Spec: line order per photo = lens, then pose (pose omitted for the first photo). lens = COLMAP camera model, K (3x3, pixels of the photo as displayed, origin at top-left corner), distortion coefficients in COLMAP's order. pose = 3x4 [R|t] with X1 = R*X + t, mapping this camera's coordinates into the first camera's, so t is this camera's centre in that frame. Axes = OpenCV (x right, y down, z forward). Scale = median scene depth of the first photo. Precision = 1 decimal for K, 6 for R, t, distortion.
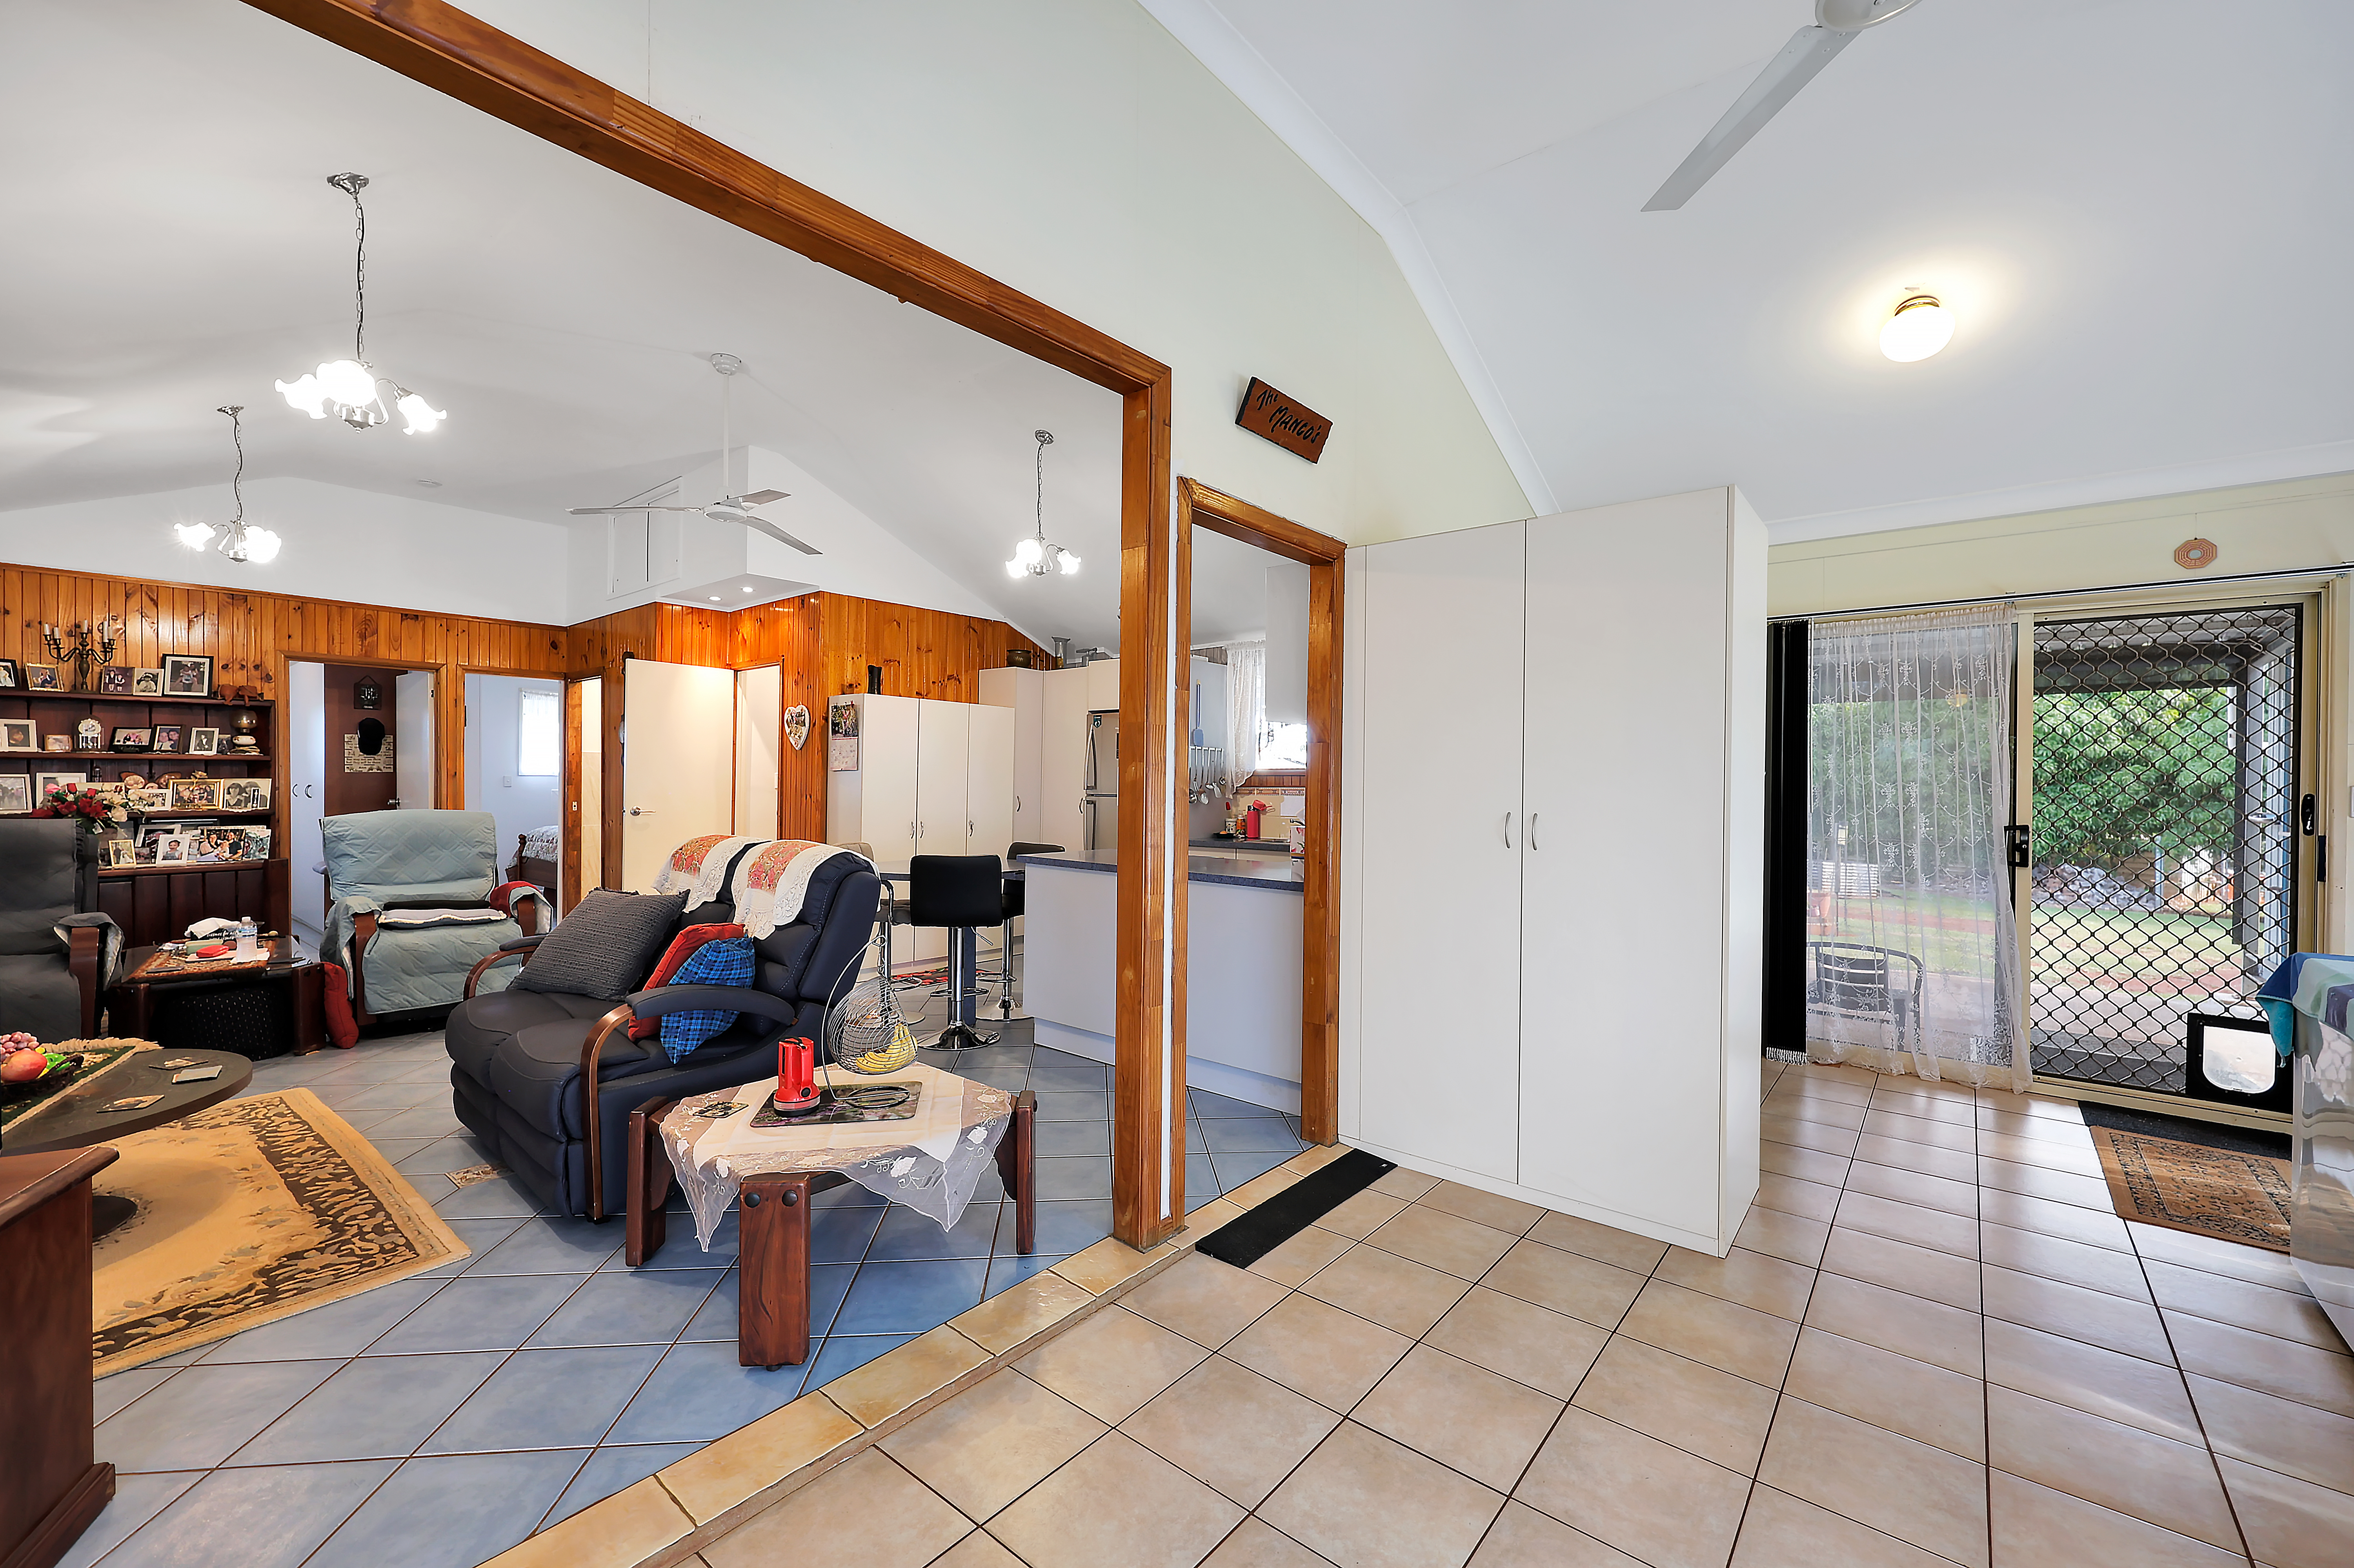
lens RADIAL K [[951.8, 0, 1169.9], [0, 951.8, 781.8], [0, 0, 1]] dist [-0.000209, -0.000116]
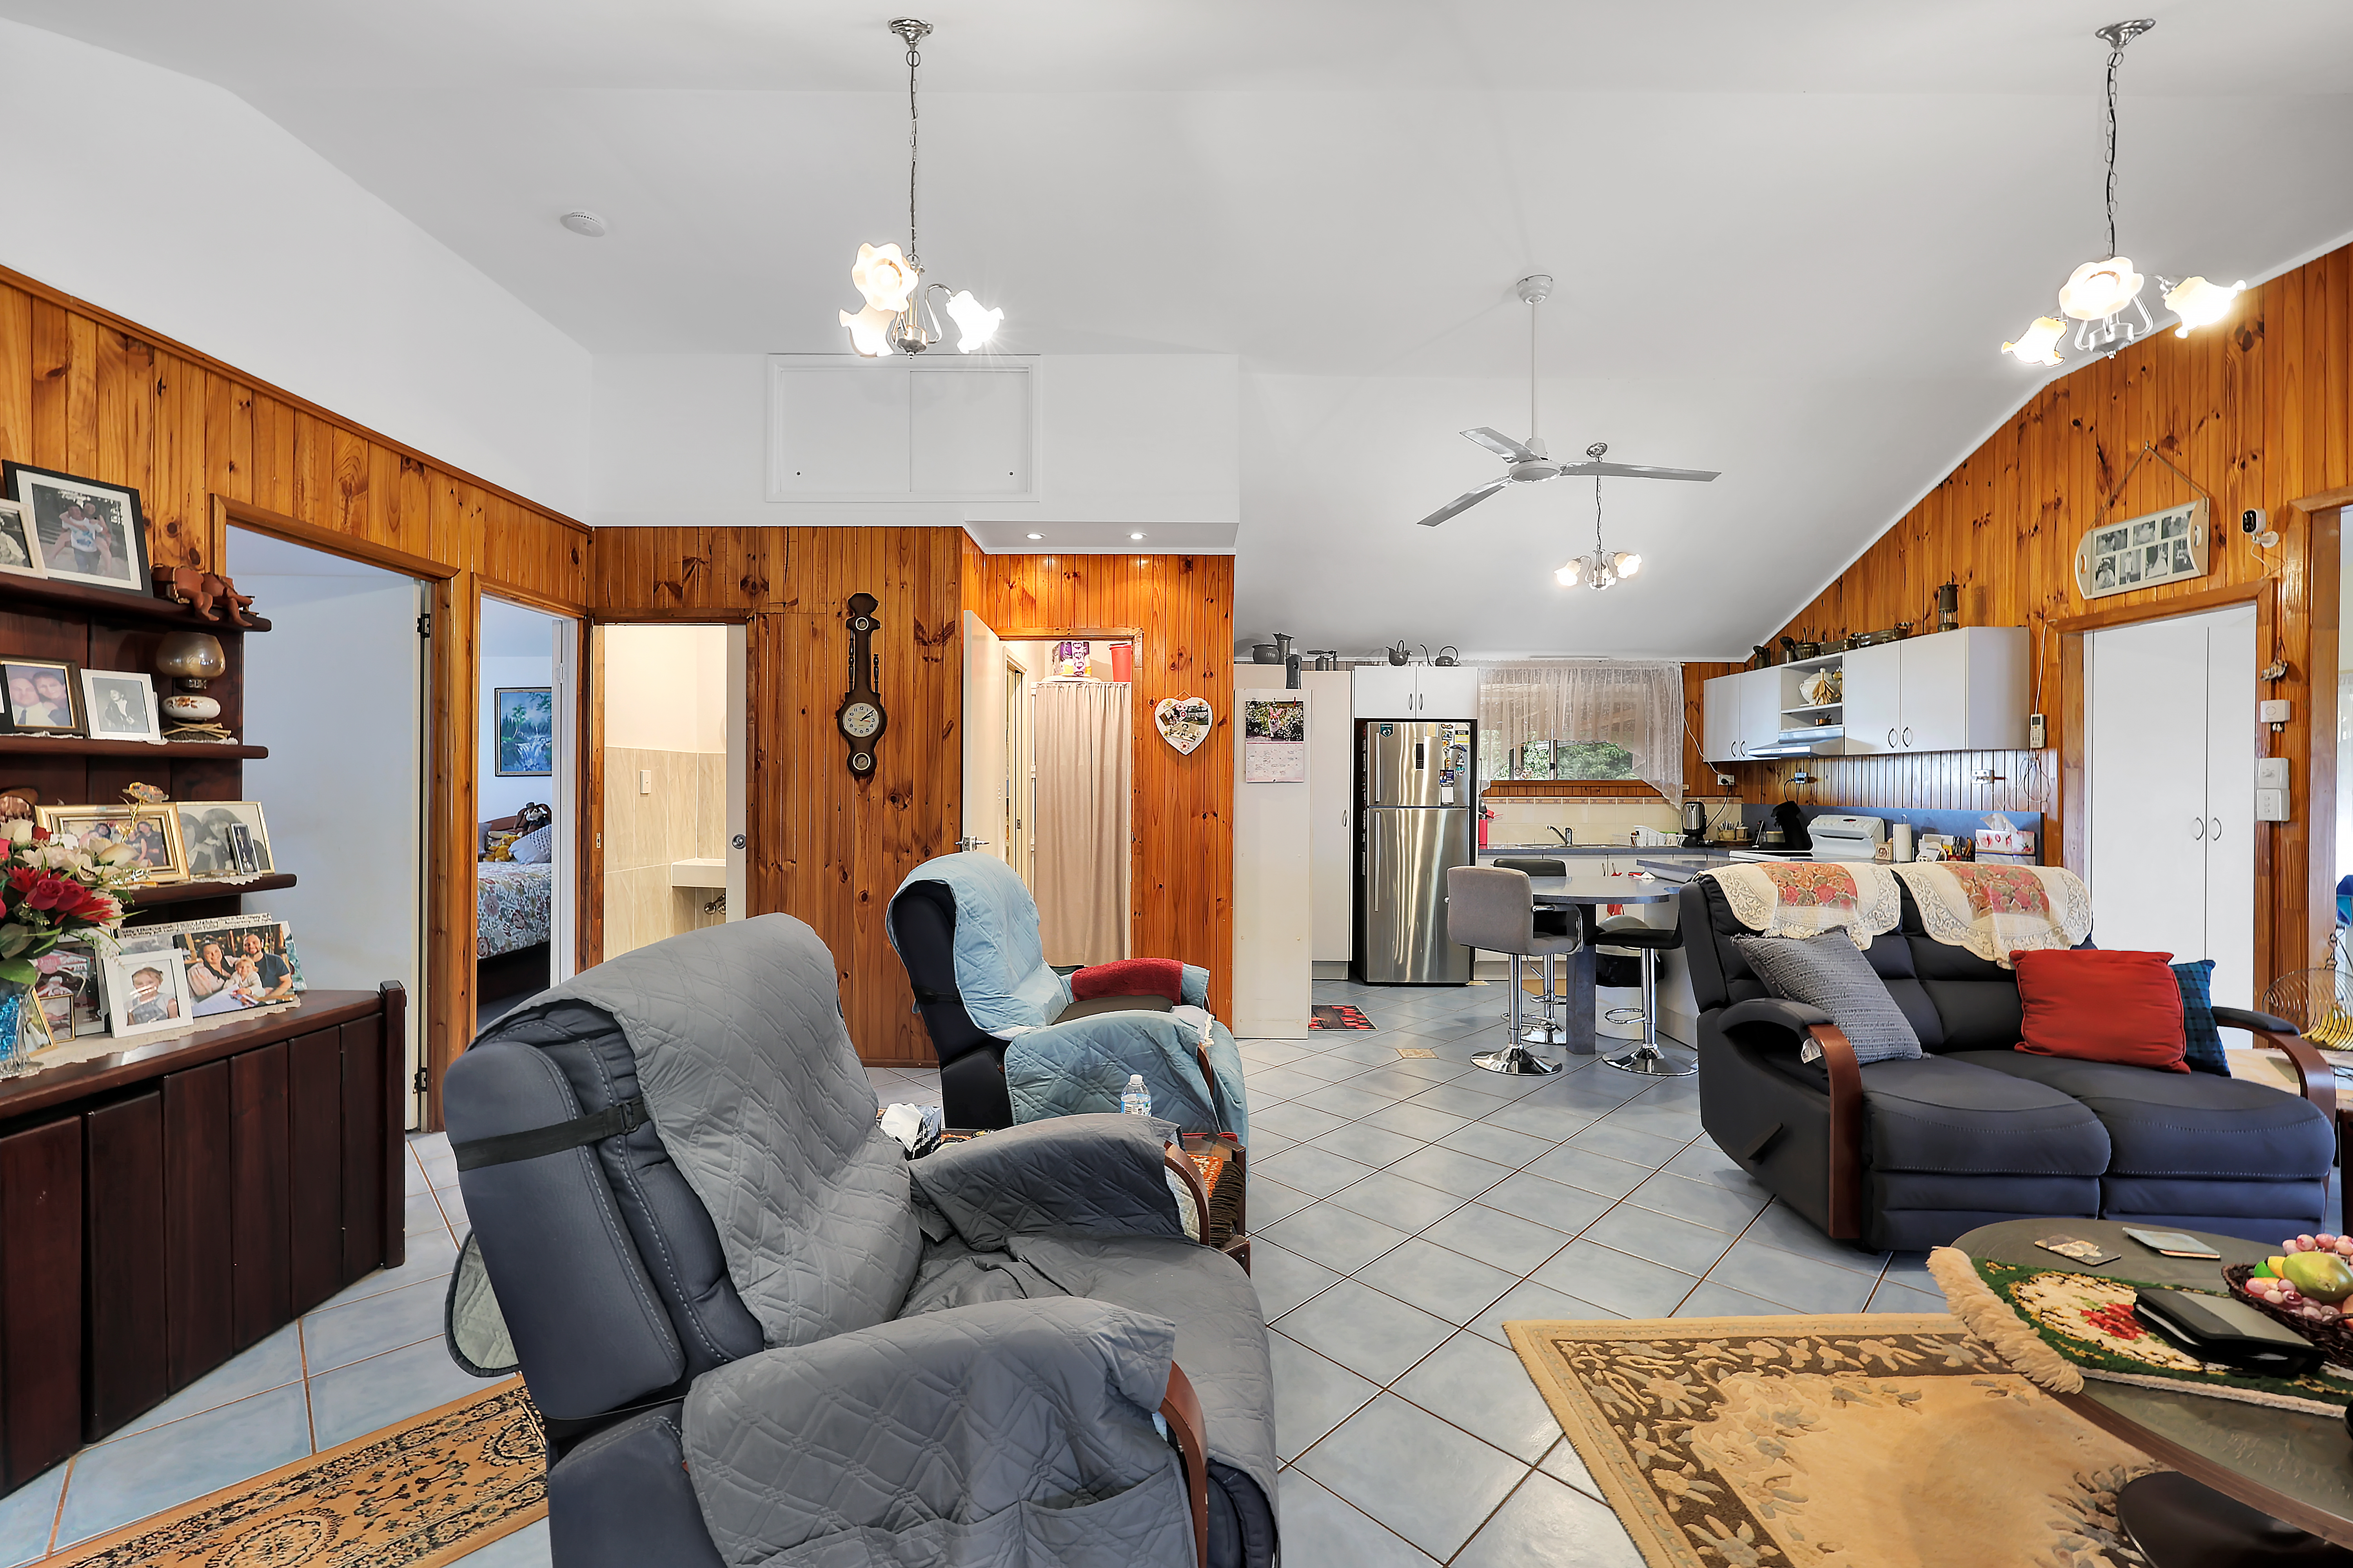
lens RADIAL K [[951.5, 0, 1176.1], [0, 951.5, 792.3], [0, 0, 1]] dist [-0.000209, -0.000116]
pose [[0.770943, -0.007252, 0.636863, -0.954323], [0.000173, 0.999938, 0.011177, -0.012887], [-0.636904, -0.008506, 0.770896, 0.442152]]
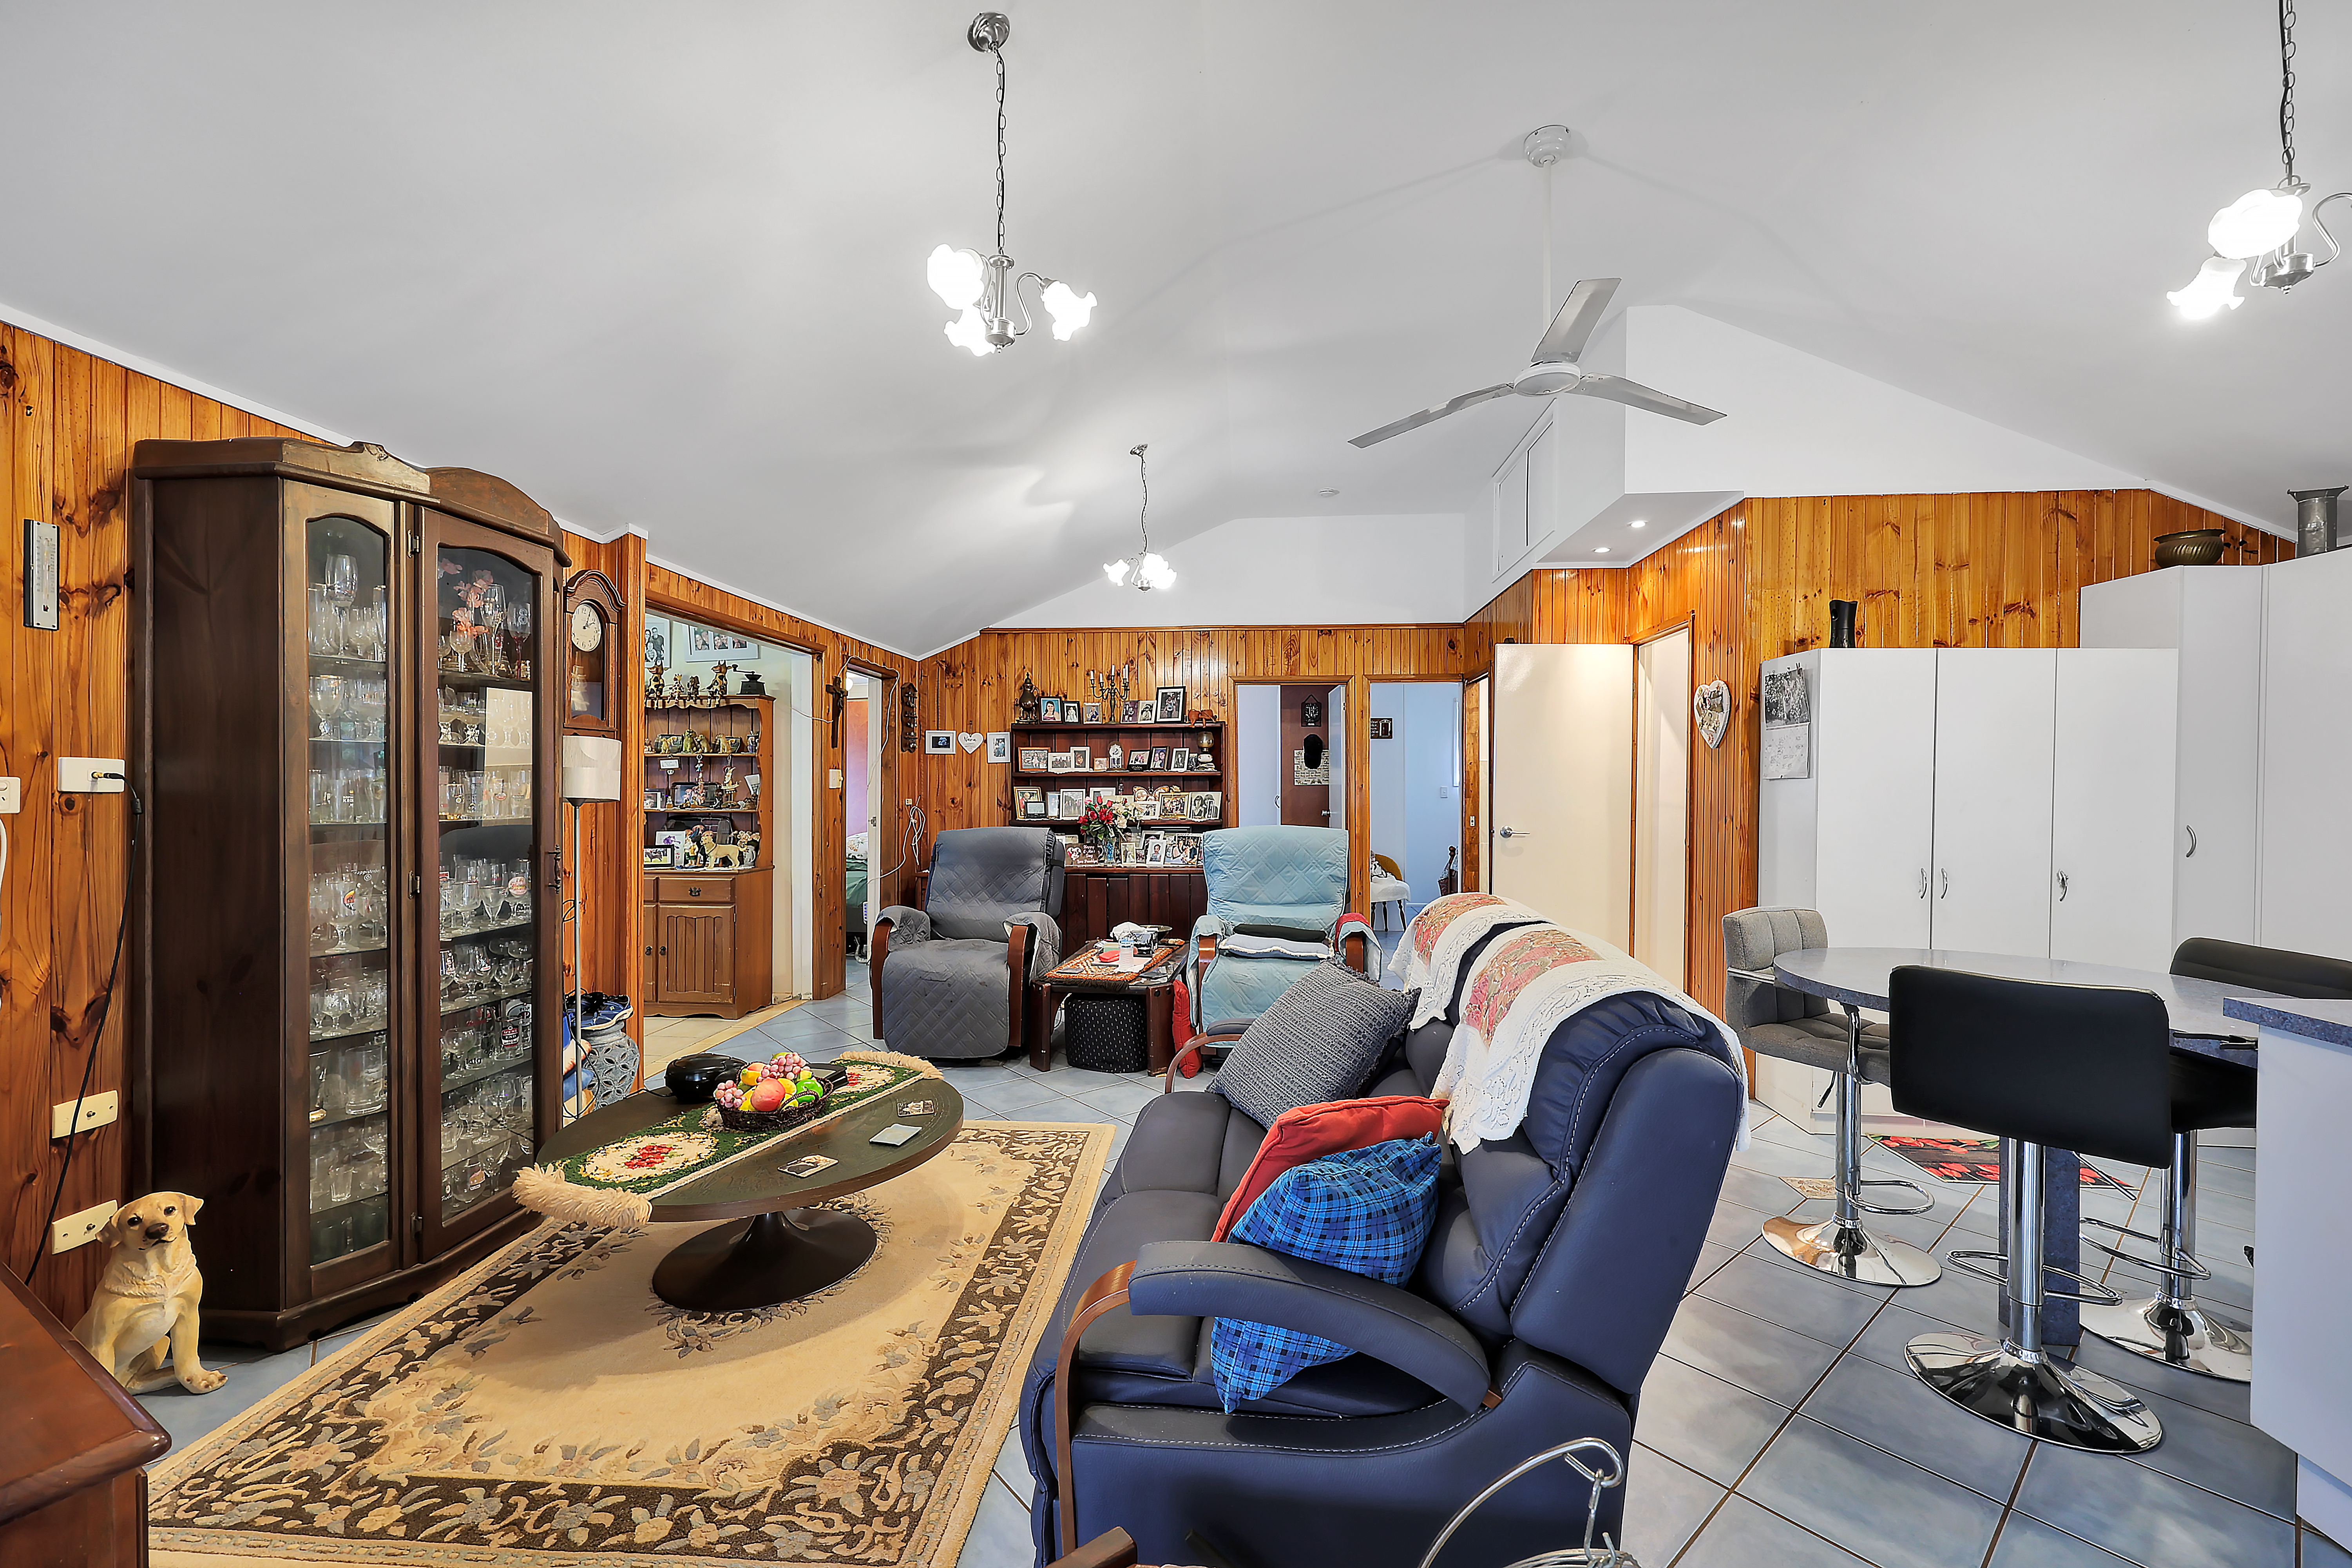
lens RADIAL K [[951.1, 0, 1178.6], [0, 951.1, 787.4], [0, 0, 1]] dist [-0.000209, -0.000116]
pose [[0.578436, -0.003967, -0.815718, -0.070052], [0.002713, 0.999992, -0.002939, -0.005883], [0.815723, -0.000513, 0.578442, 0.334548]]
